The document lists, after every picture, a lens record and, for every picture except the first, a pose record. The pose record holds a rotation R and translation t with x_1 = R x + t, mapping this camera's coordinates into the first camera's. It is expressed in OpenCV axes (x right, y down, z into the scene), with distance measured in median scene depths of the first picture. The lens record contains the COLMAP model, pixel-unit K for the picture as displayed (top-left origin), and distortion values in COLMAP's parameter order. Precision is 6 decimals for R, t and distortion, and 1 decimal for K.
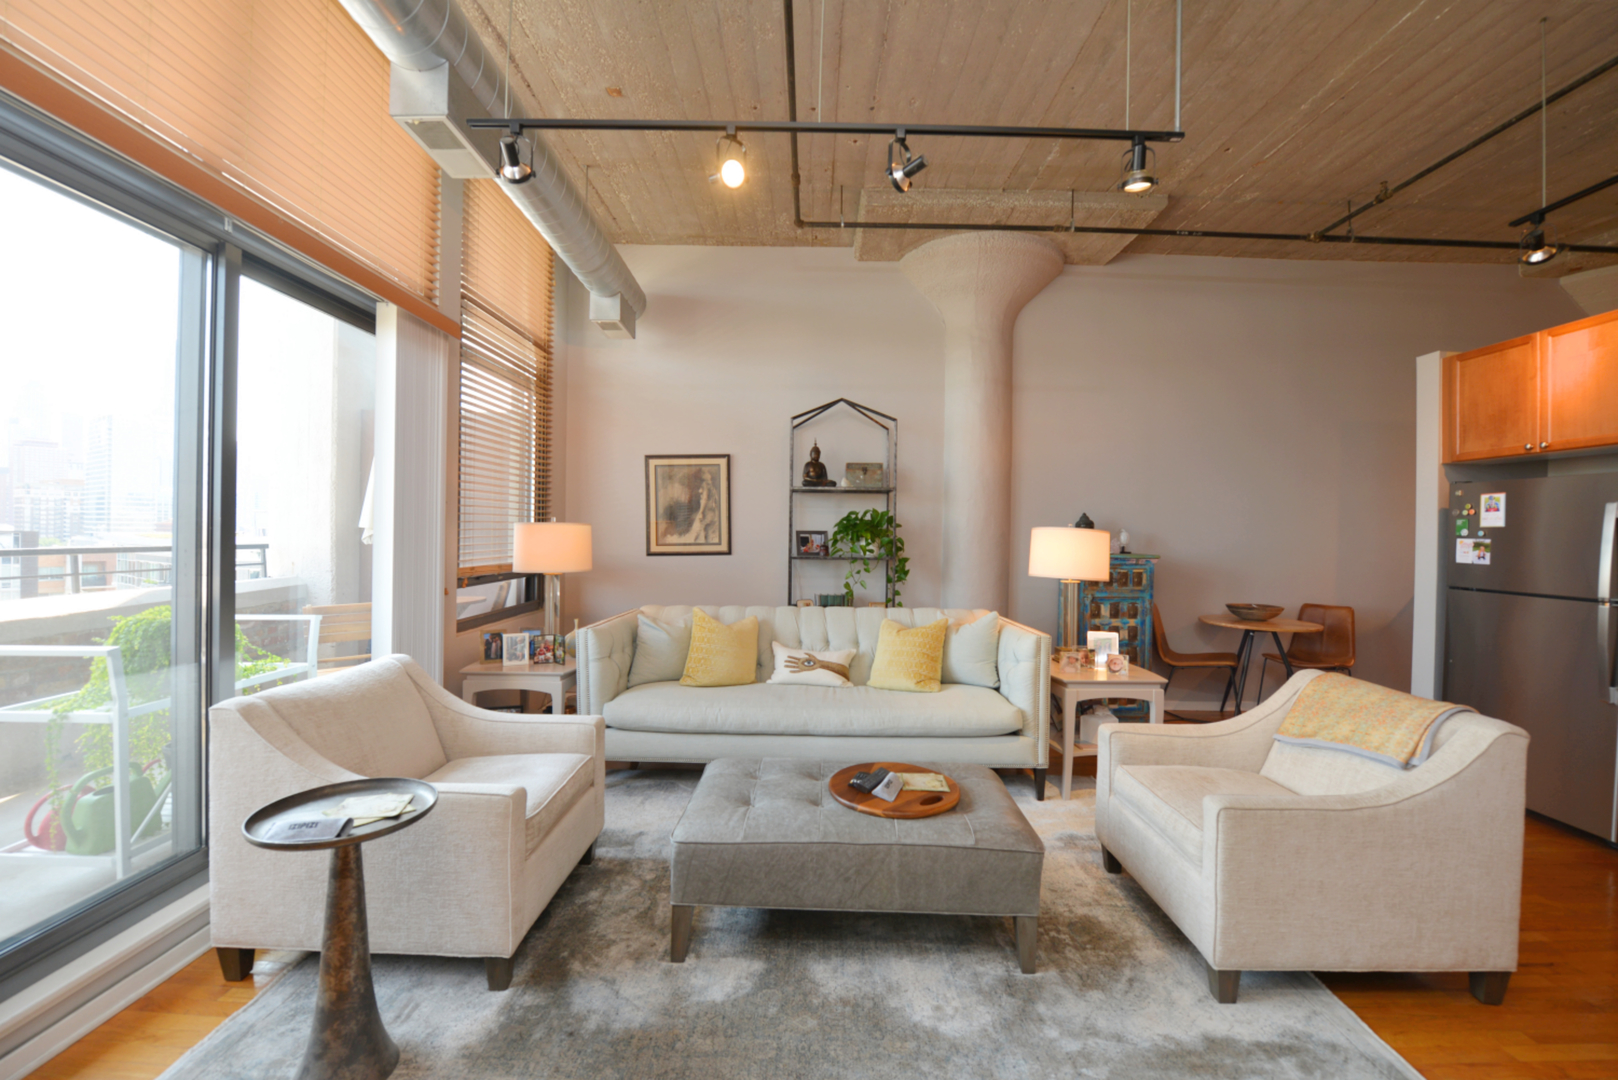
lens RADIAL K [[654.0, 0, 813.2], [0, 654.0, 532.8], [0, 0, 1]] dist [-0.021903, -0.000338]
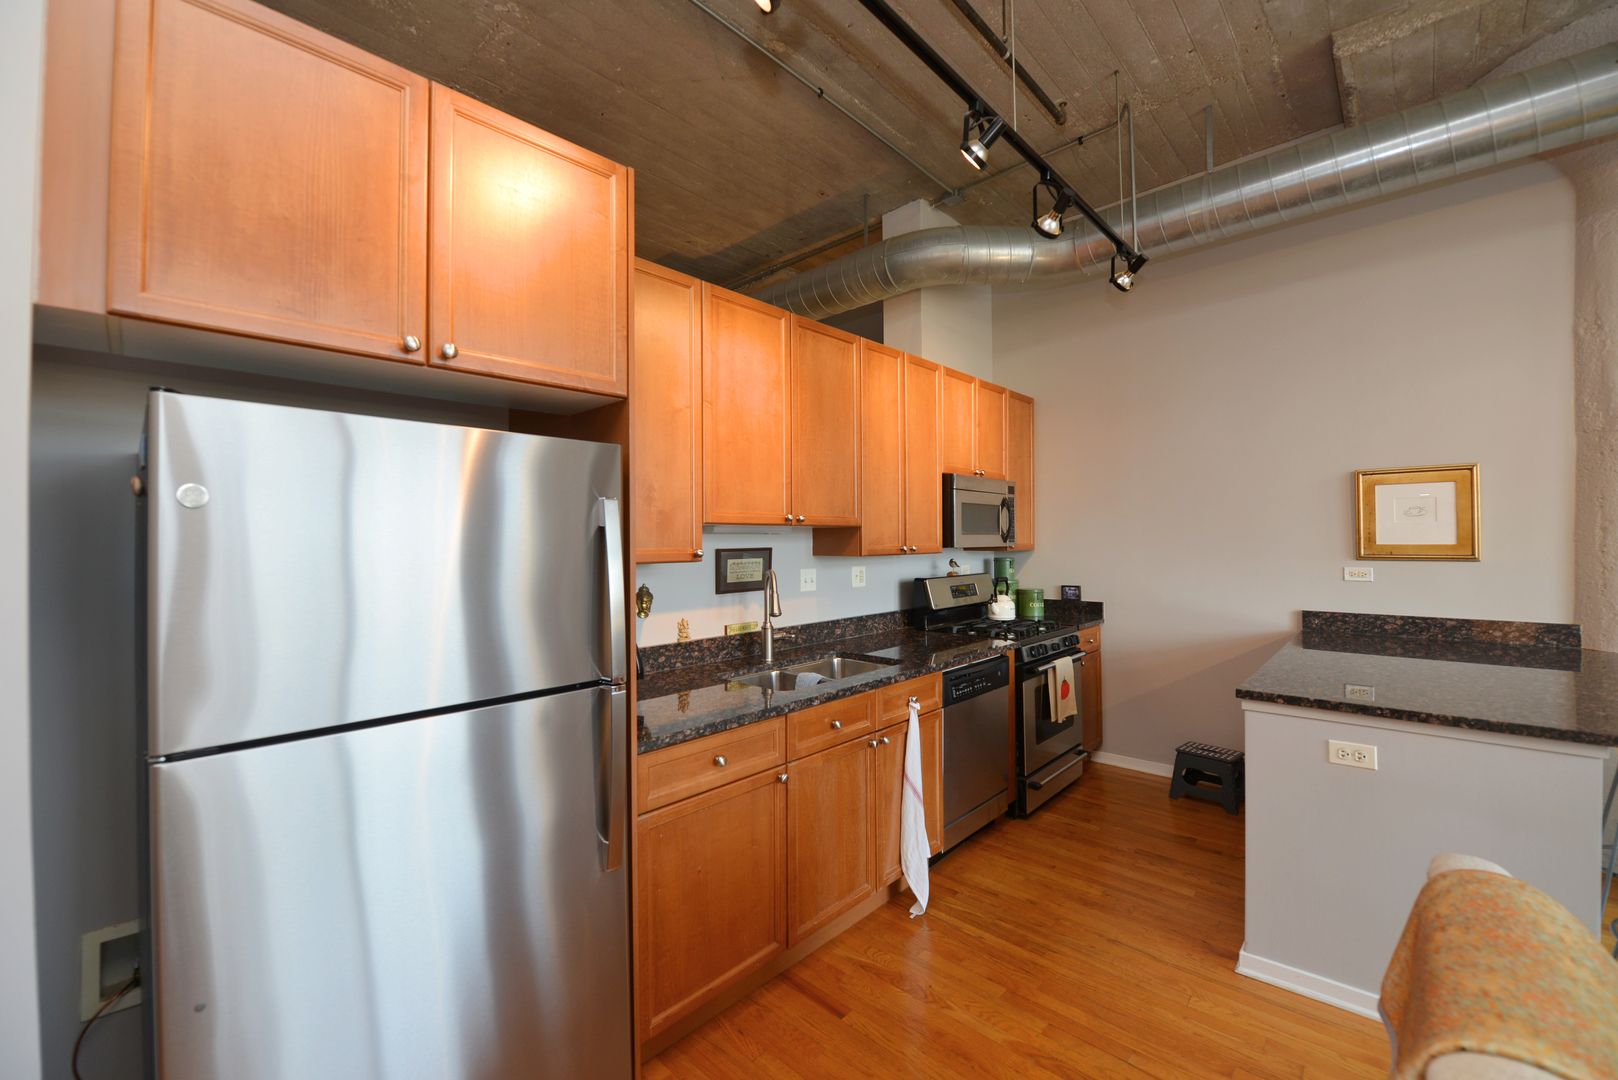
lens RADIAL K [[646.9, 0, 811.0], [0, 646.9, 533.1], [0, 0, 1]] dist [-0.022221, -0.000129]
pose [[-0.730324, -0.004520, 0.683086, 0.643751], [-0.003216, 0.999990, 0.003179, -0.017770], [-0.683094, 0.000125, -0.730331, 1.089043]]
